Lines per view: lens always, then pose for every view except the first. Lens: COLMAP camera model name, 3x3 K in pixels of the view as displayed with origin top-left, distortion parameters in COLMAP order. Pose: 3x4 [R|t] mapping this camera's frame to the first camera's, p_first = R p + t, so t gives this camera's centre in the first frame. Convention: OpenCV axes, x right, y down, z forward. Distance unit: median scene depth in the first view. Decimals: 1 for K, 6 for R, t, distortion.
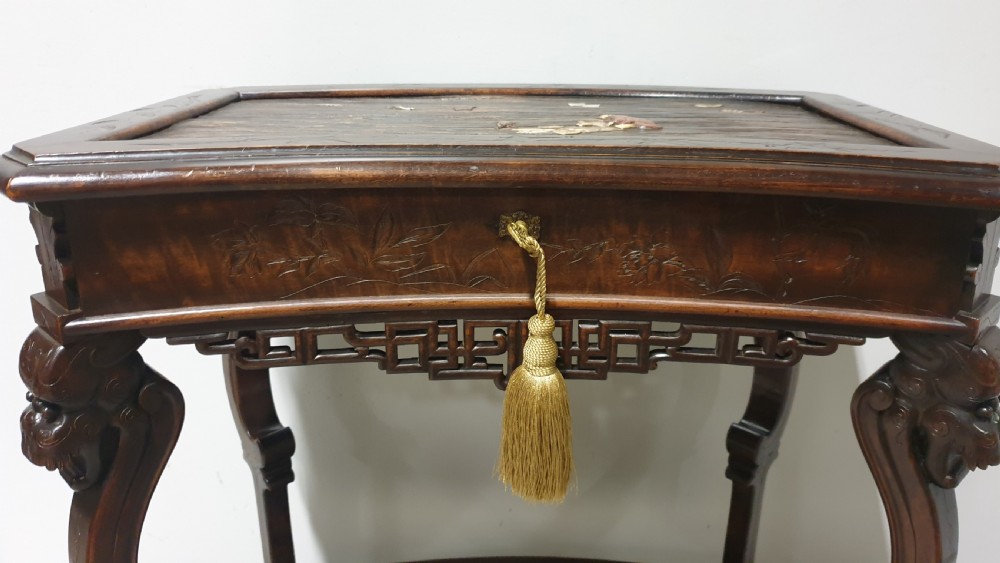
lens RADIAL K [[782.4, 0, 507.4], [0, 782.4, 294.0], [0, 0, 1]] dist [0.043337, -0.059359]
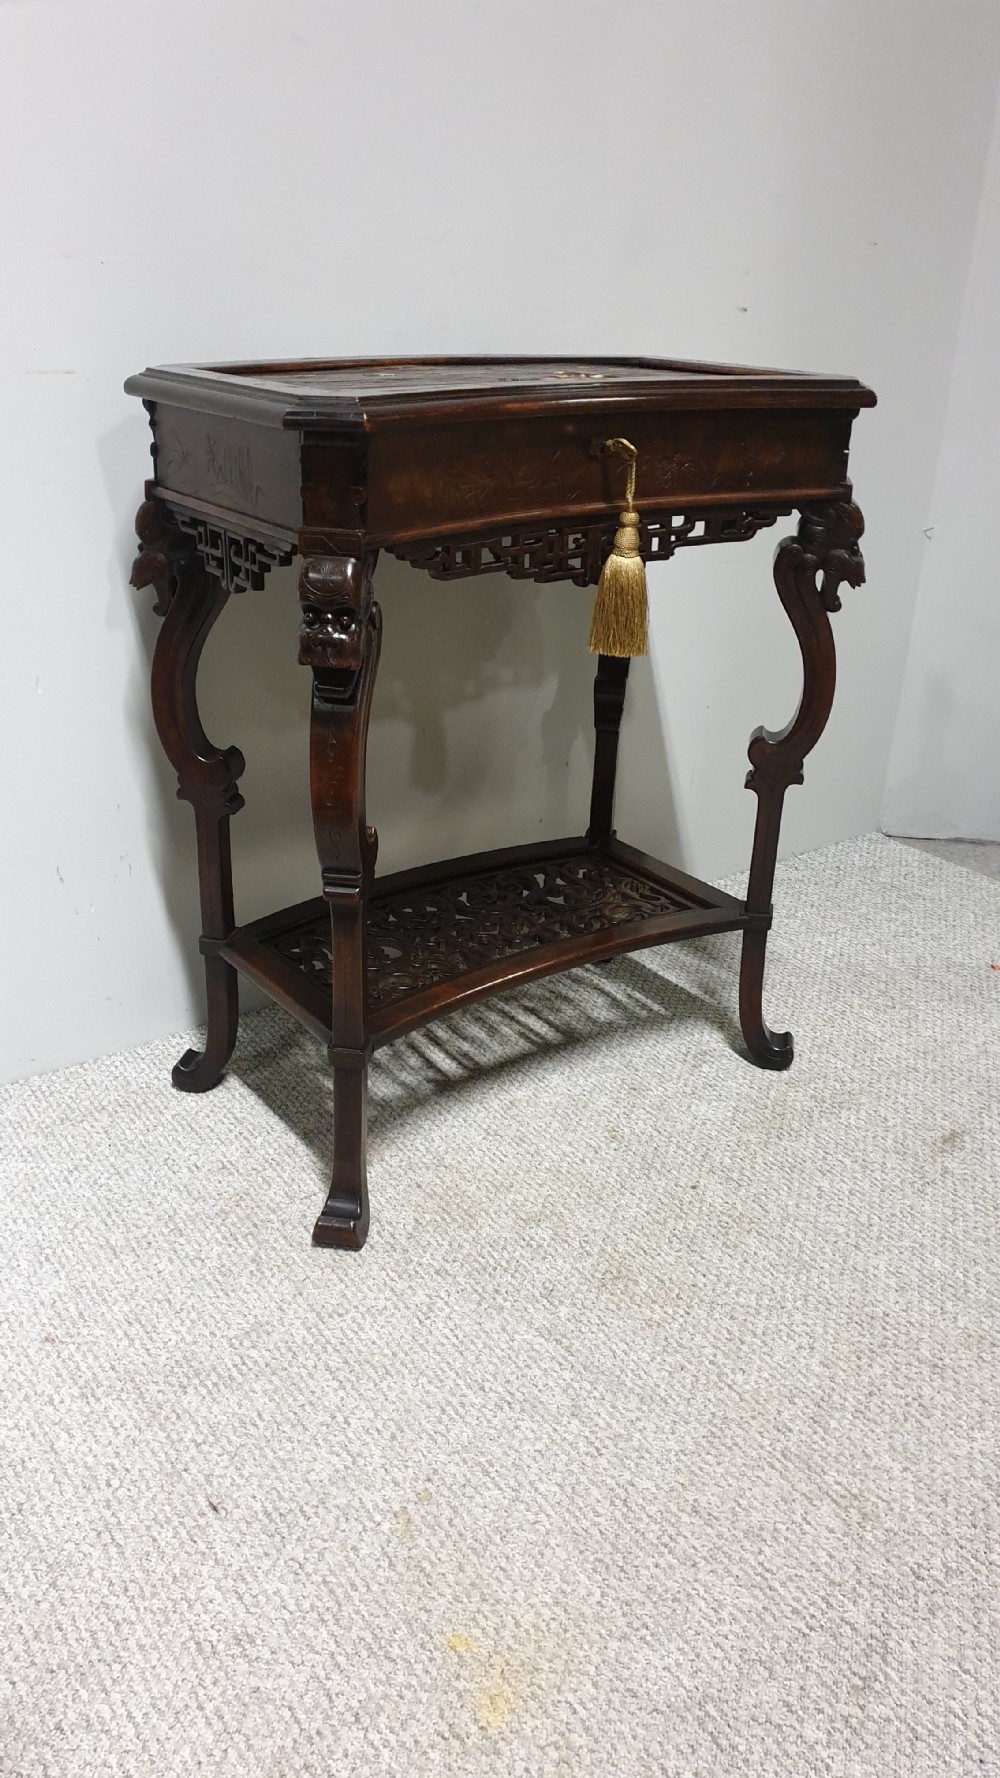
lens RADIAL K [[1336.2, 0, 494.7], [0, 1336.2, 927.7], [0, 0, 1]] dist [0.108633, -0.002988]
pose [[0.810232, -0.240248, 0.534608, -1.536475], [0.187684, 0.970450, 0.151664, 0.320131], [-0.555247, -0.022545, 0.831380, -0.851290]]
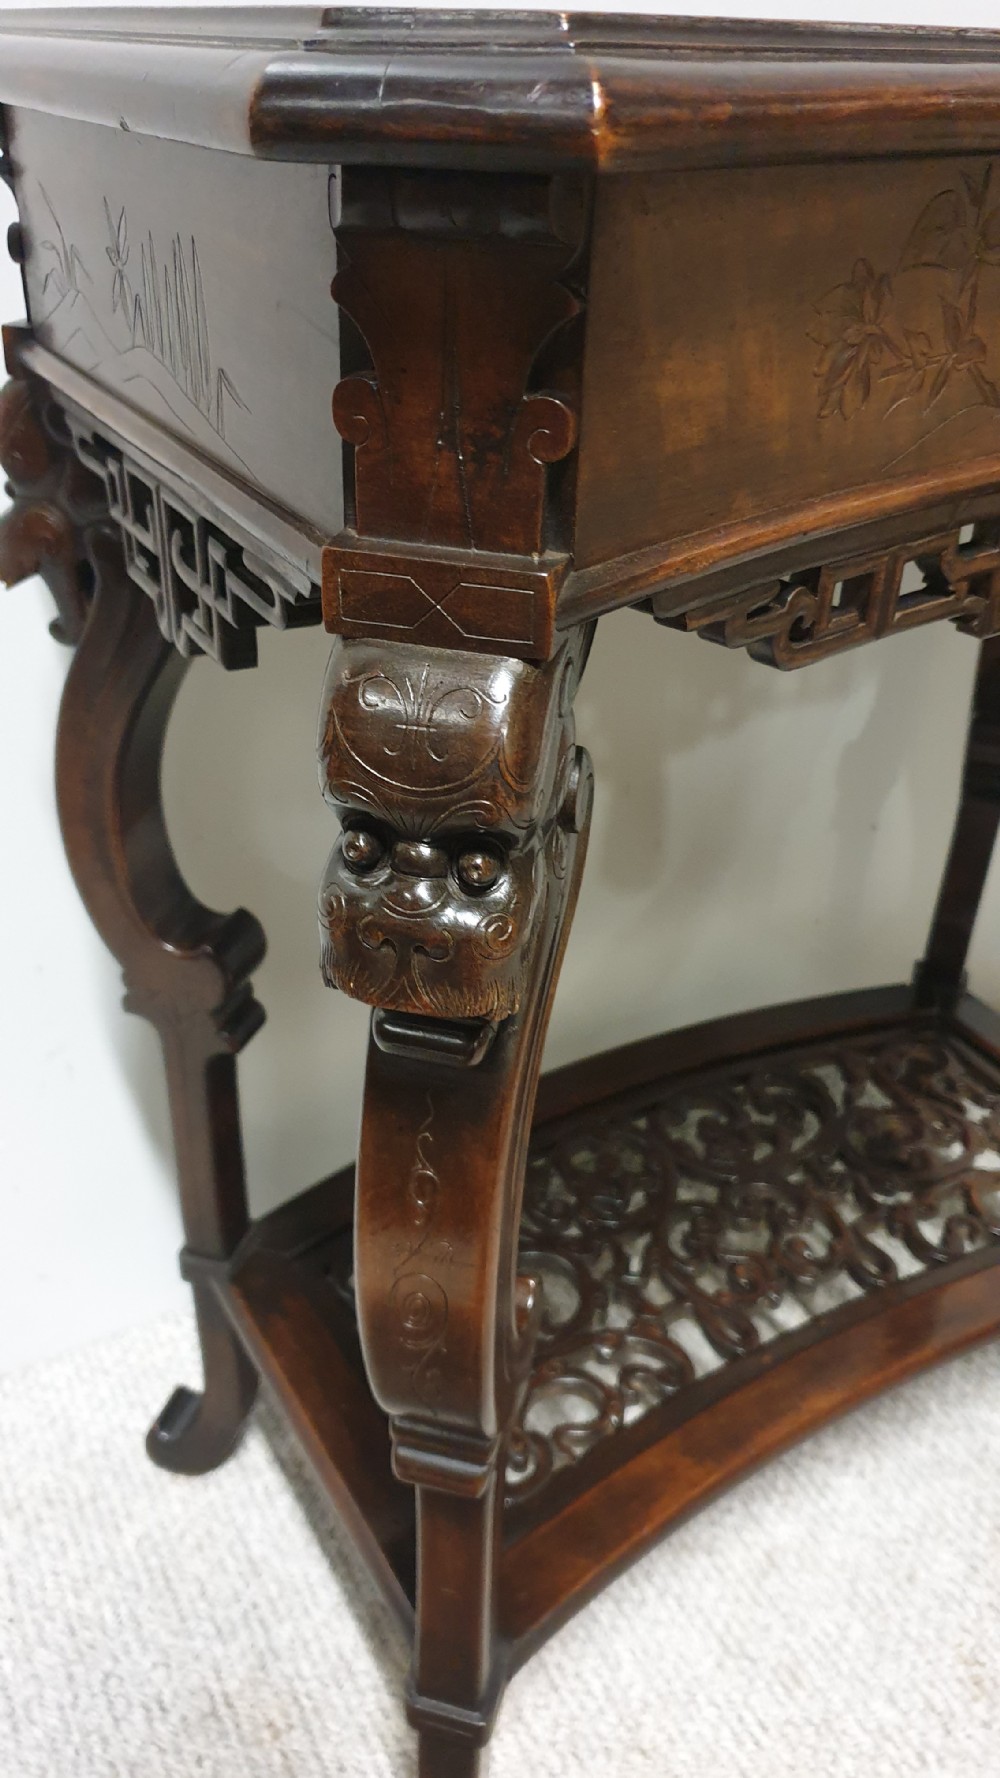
lens RADIAL K [[1391.0, 0, 526.8], [0, 1391.0, 952.7], [0, 0, 1]] dist [0.043337, -0.059359]
pose [[0.863351, -0.257931, 0.433701, -0.793121], [0.154824, 0.953435, 0.258826, 0.025952], [-0.480265, -0.156310, 0.863083, 0.405179]]
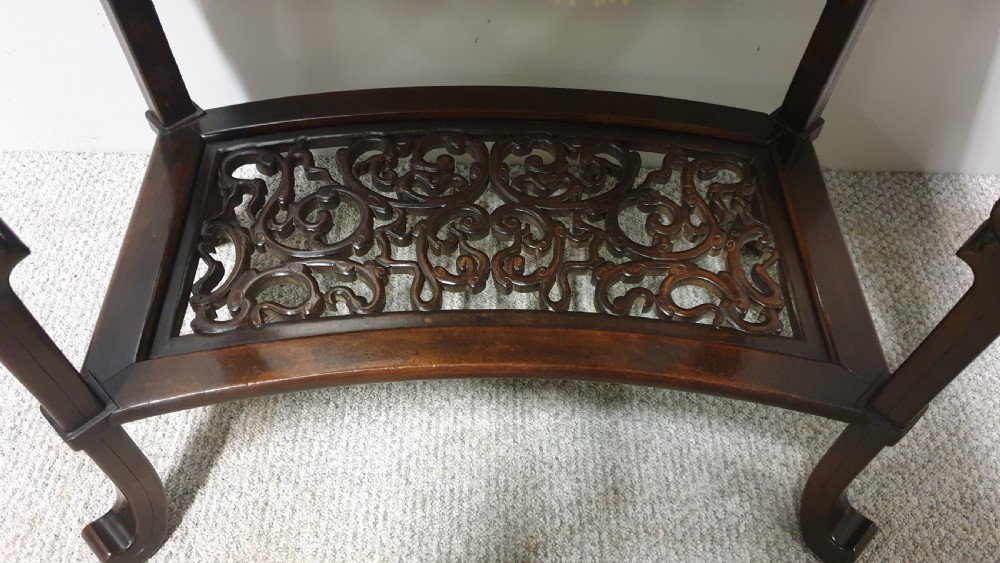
lens RADIAL K [[782.4, 0, 507.4], [0, 782.4, 294.0], [0, 0, 1]] dist [0.043337, -0.059359]
pose [[0.999354, 0.002966, 0.035827, -0.007974], [-0.022401, 0.830831, 0.556074, 0.164136], [-0.028117, -0.556517, 0.830360, 0.532124]]
